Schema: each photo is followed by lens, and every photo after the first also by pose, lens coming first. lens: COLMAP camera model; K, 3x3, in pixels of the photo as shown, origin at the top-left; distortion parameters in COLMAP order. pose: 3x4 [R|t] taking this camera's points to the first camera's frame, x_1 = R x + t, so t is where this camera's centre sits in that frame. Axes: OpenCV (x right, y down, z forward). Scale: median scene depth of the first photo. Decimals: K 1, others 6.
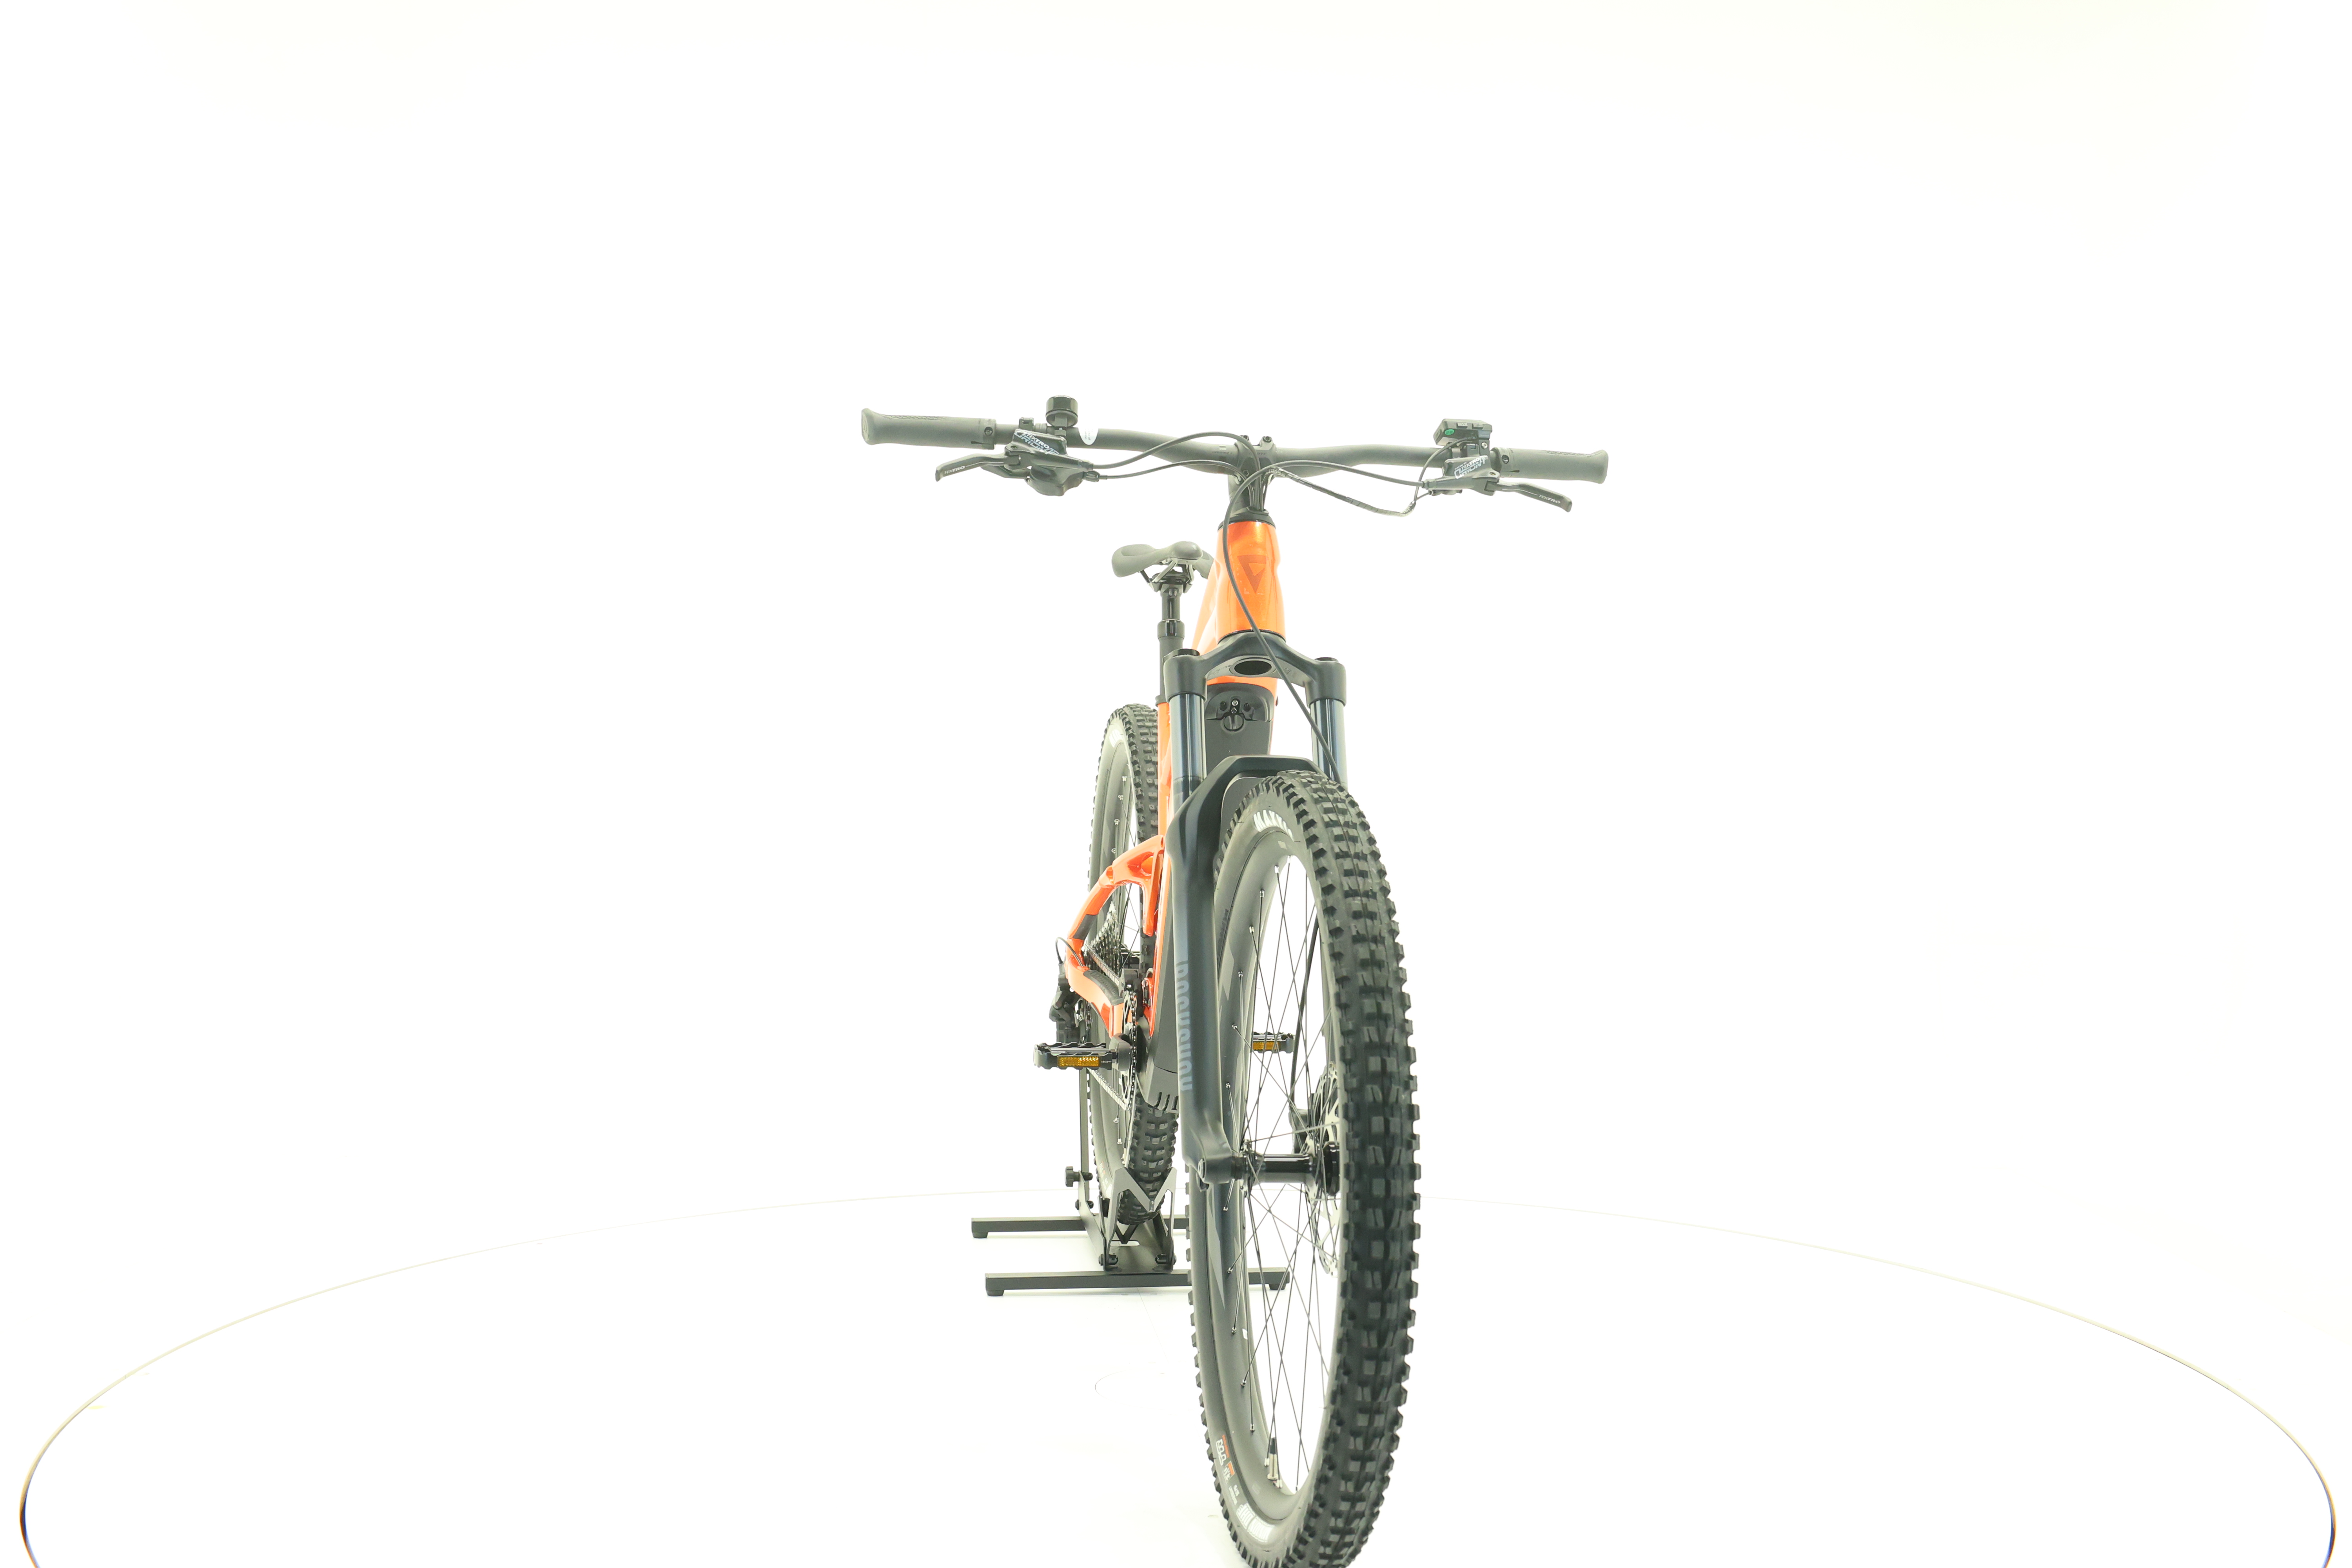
lens RADIAL K [[2504.6, 0, 1168.1], [0, 2504.6, 776.4], [0, 0, 1]] dist [-0.014673, 0.000000]
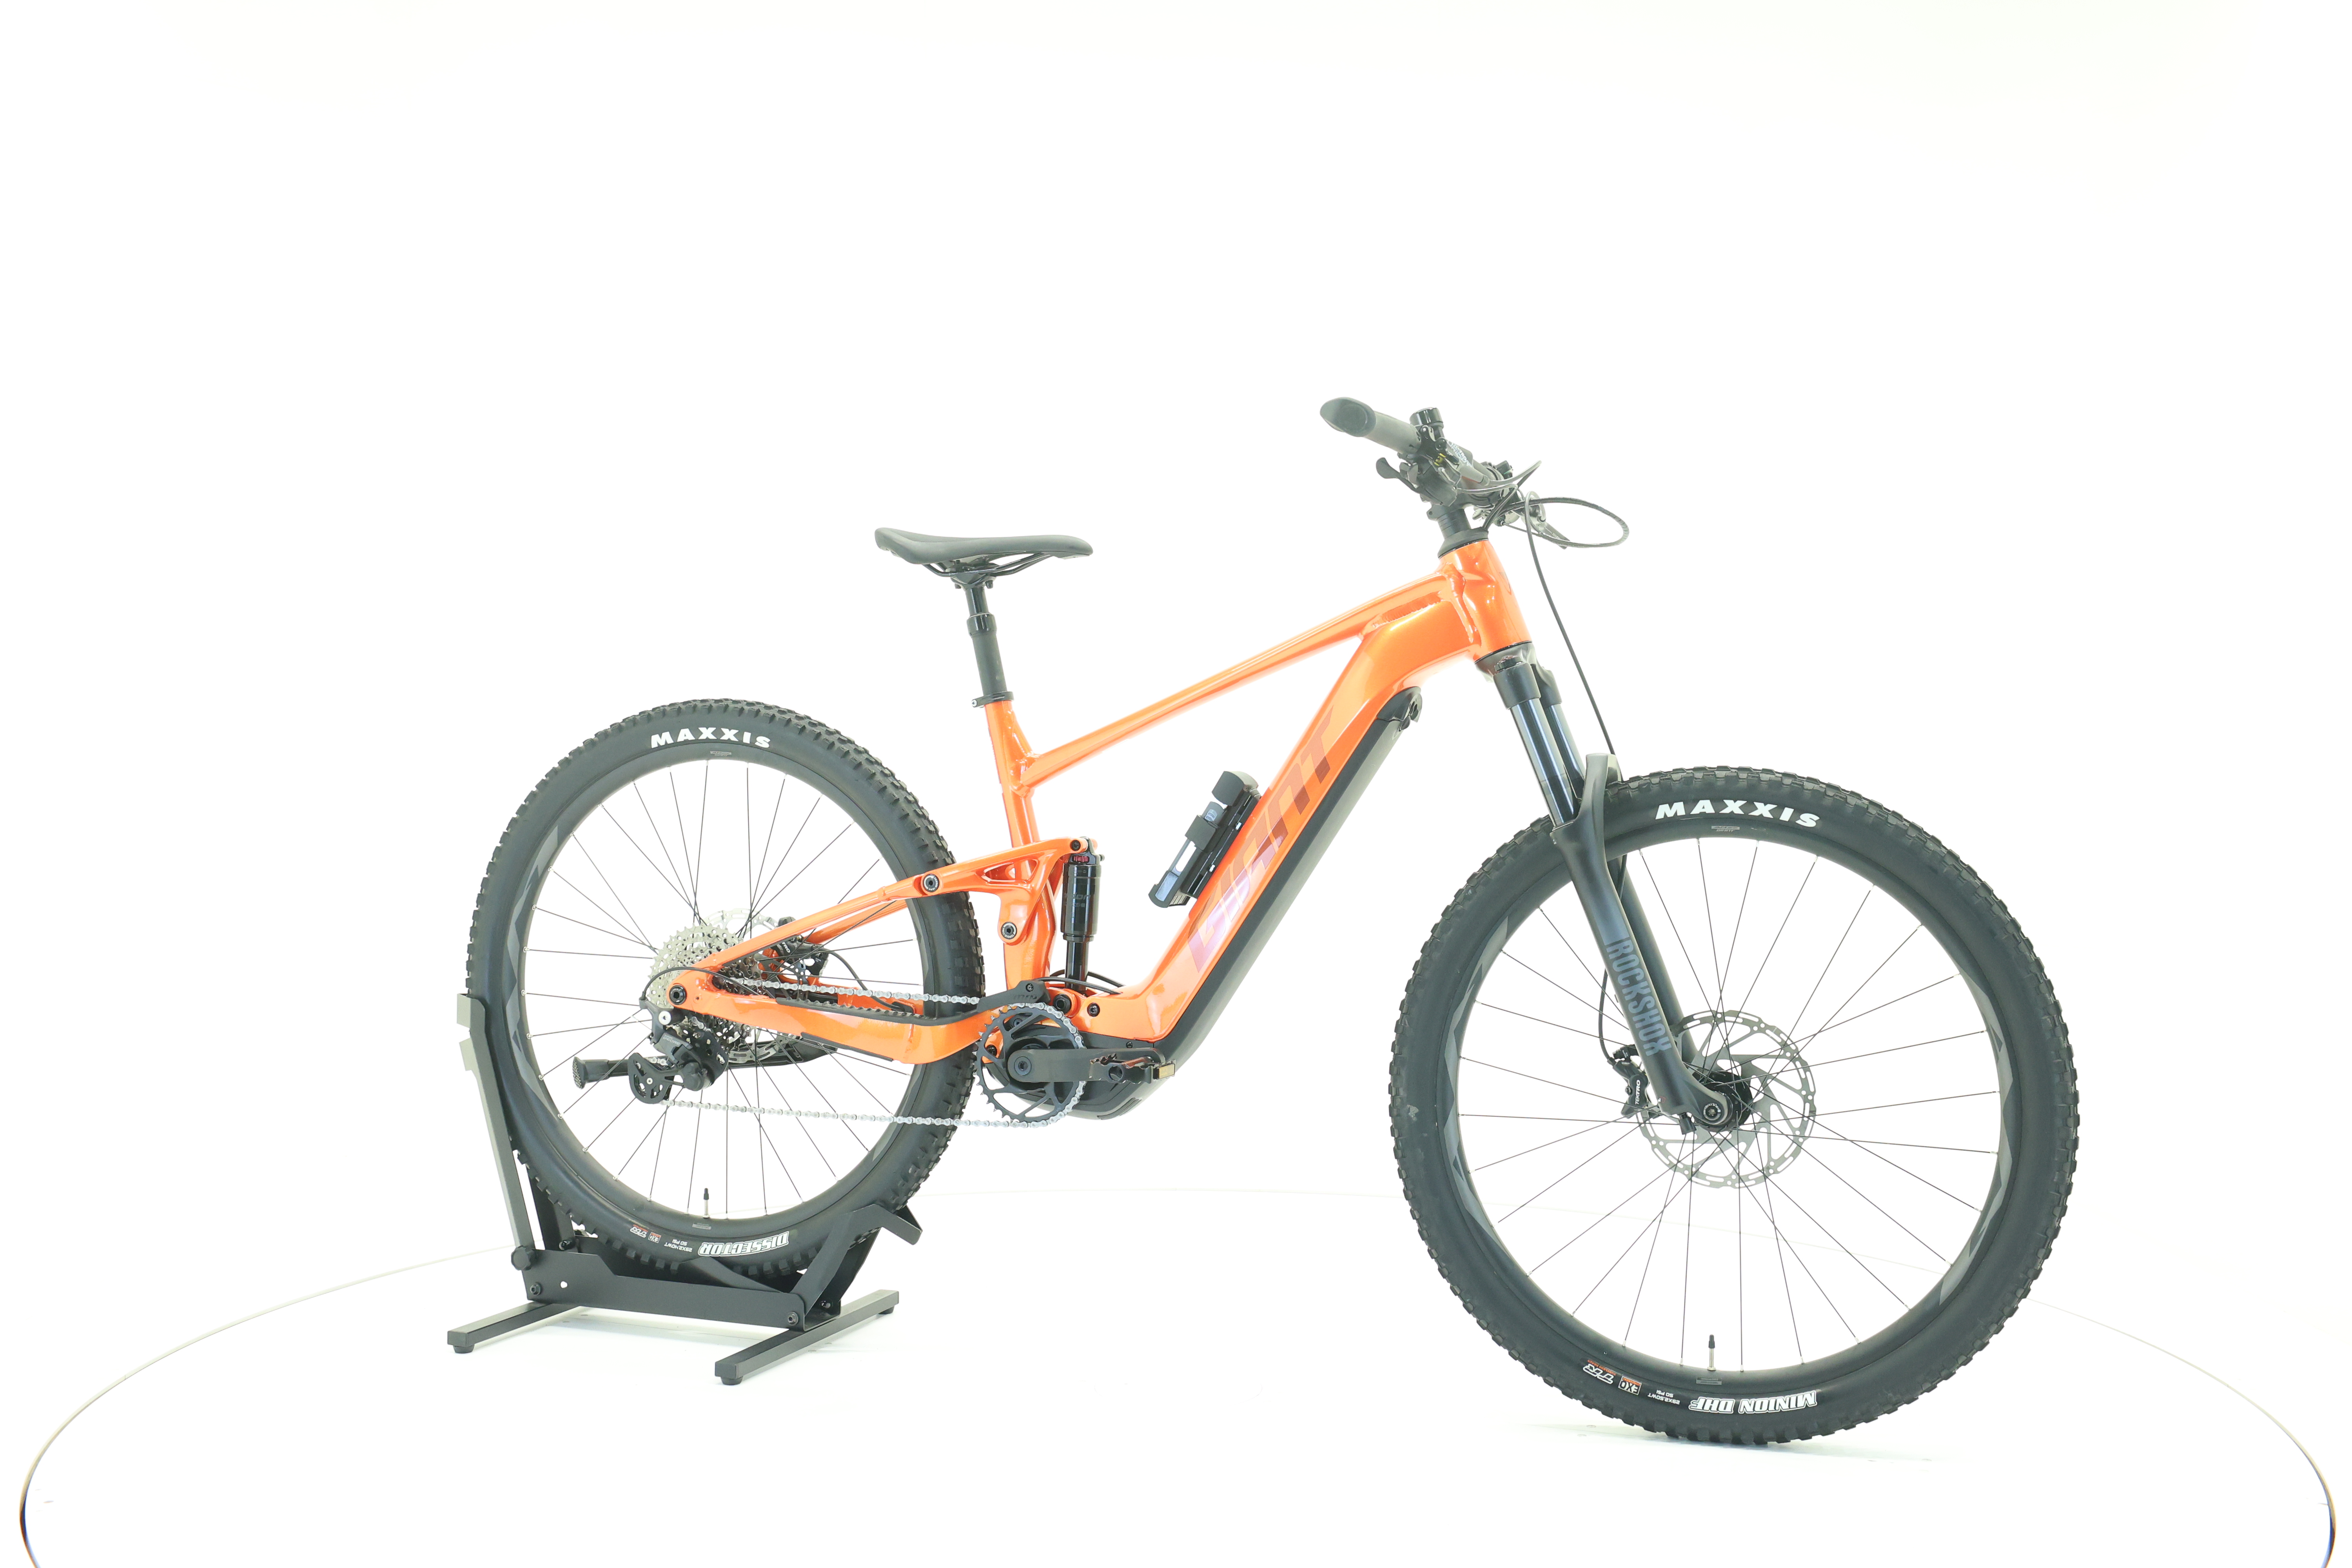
lens RADIAL K [[2510.1, 0, 1172.1], [0, 2510.1, 781.6], [0, 0, 1]] dist [-0.012925, 0.000000]
pose [[0.467308, -0.020286, 0.883862, -0.999282], [0.015142, 0.999774, 0.014940, -0.014937], [-0.883965, 0.006402, 0.467509, 0.603663]]
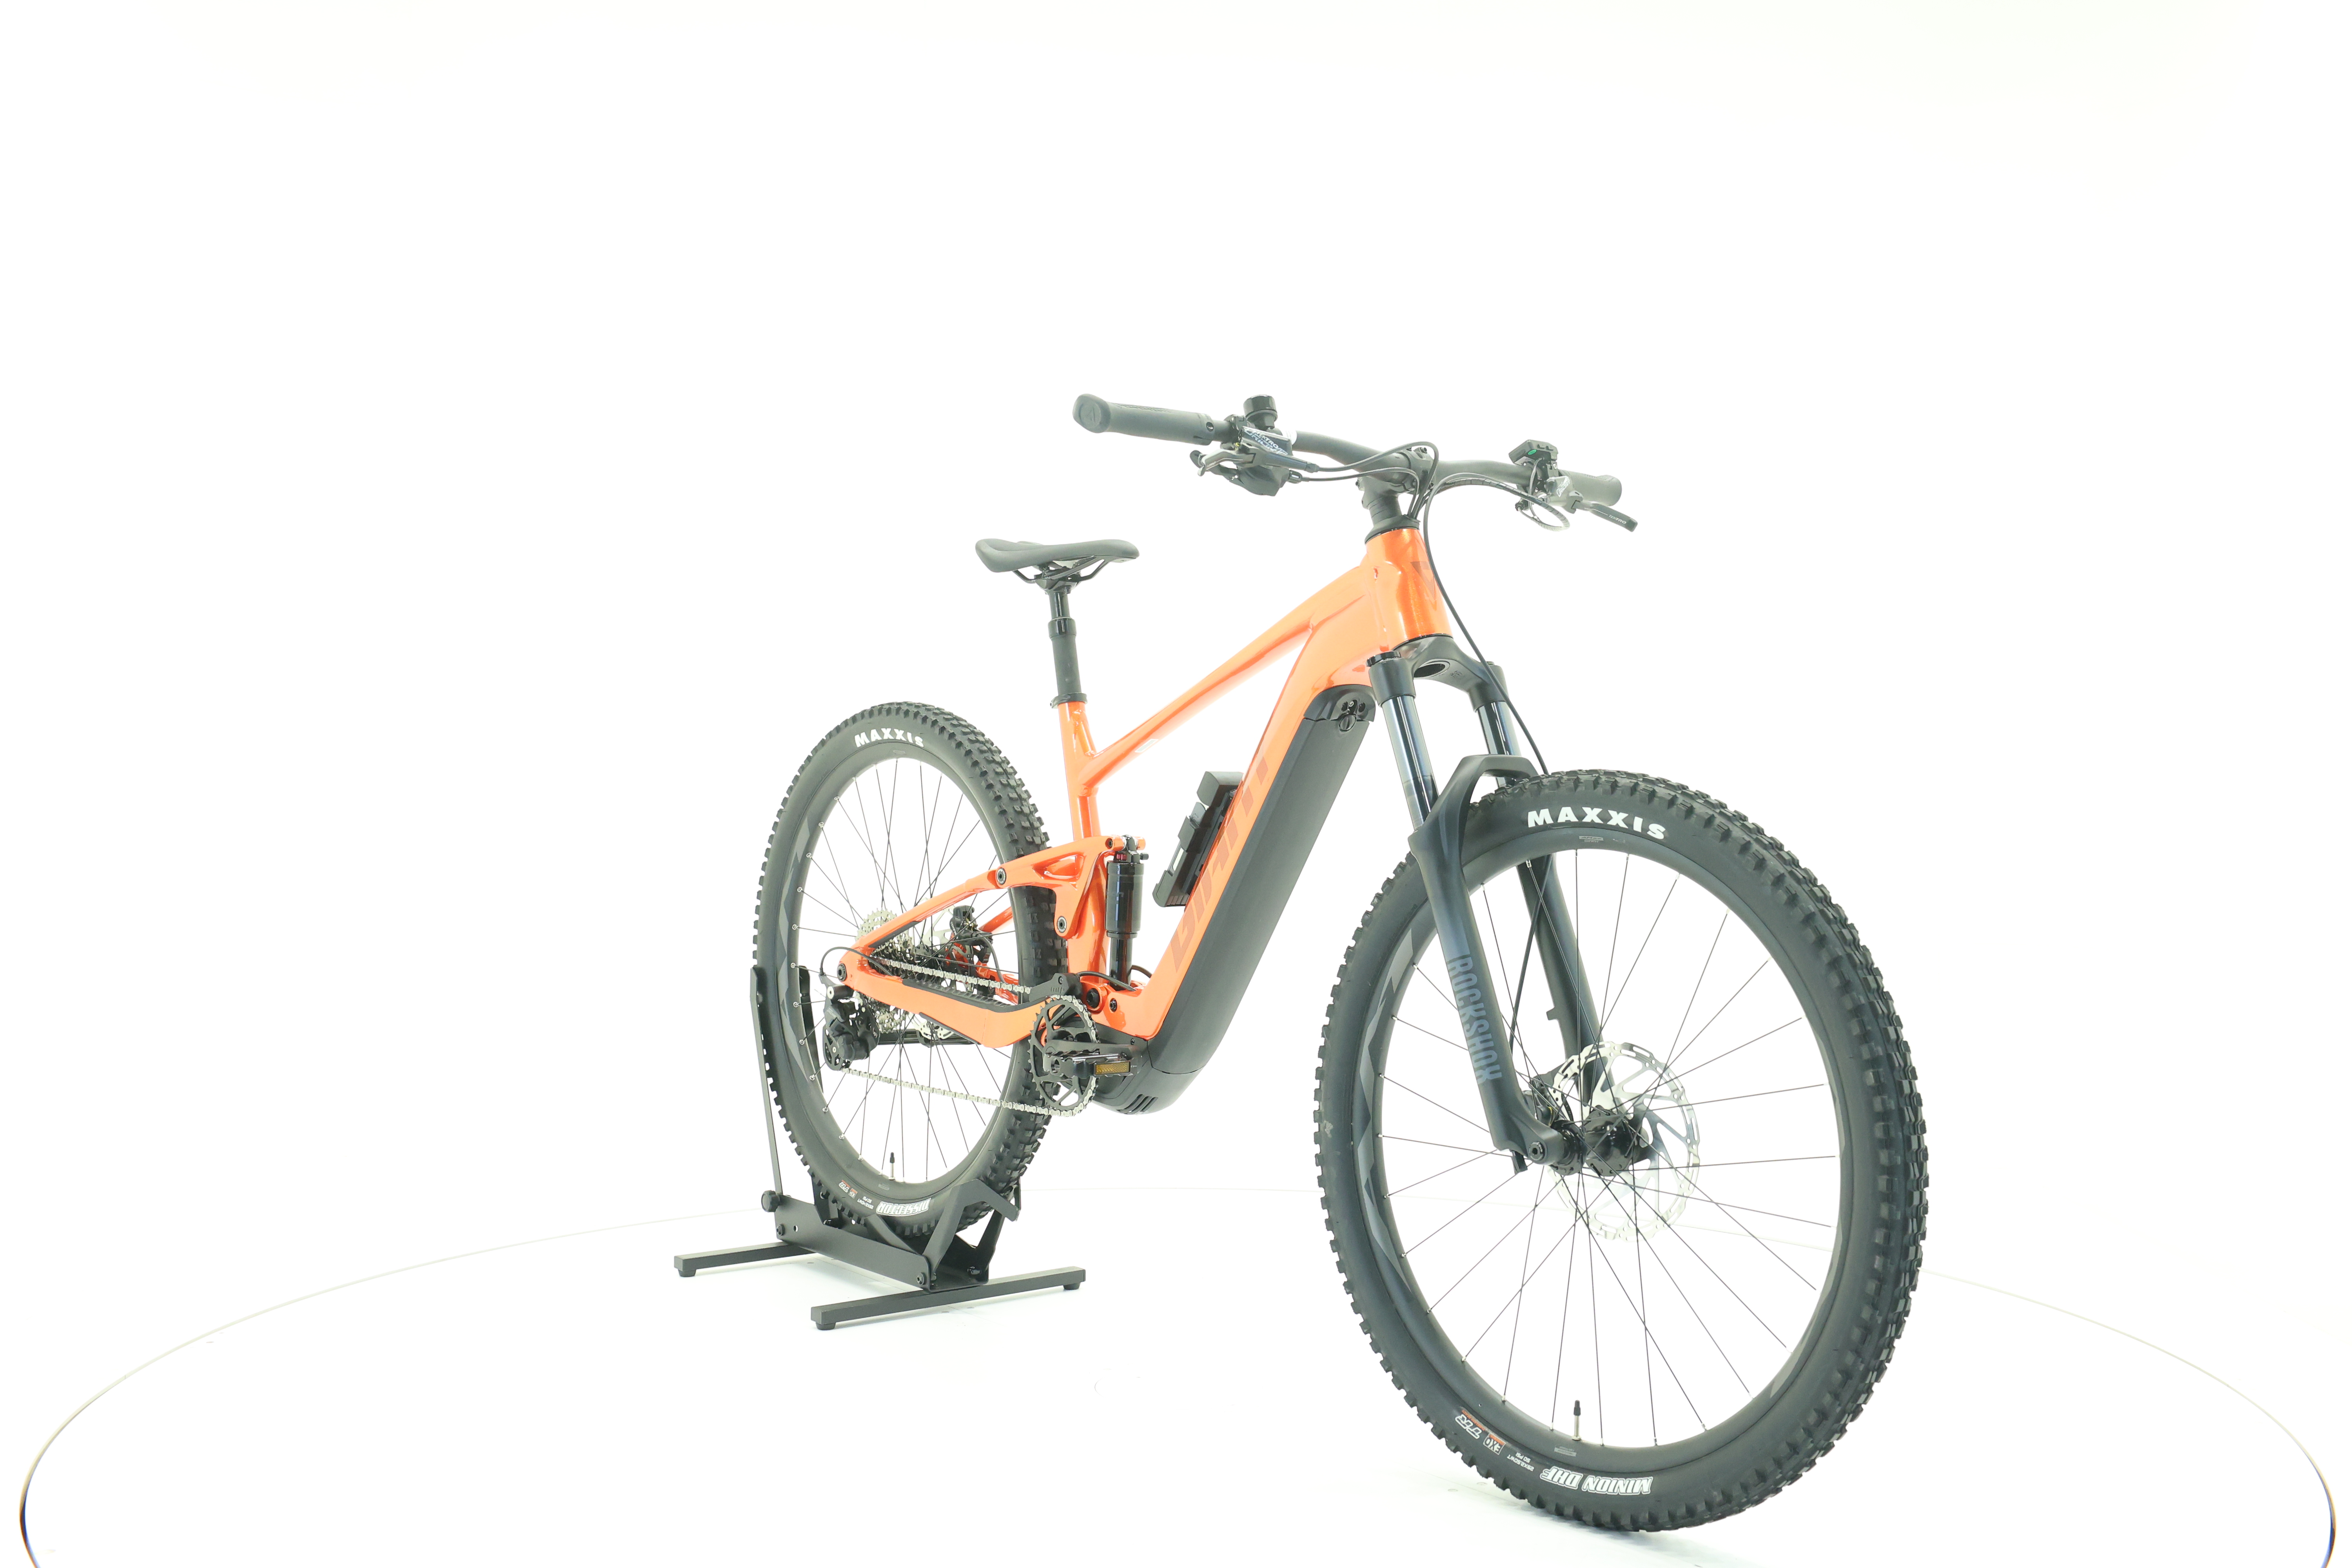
lens RADIAL K [[2504.6, 0, 1161.5], [0, 2504.6, 789.1], [0, 0, 1]] dist [-0.014673, 0.000000]
pose [[0.857265, -0.012993, 0.514711, -0.584088], [0.009795, 0.999912, 0.008928, -0.004670], [-0.514782, -0.002612, 0.857317, 0.165465]]
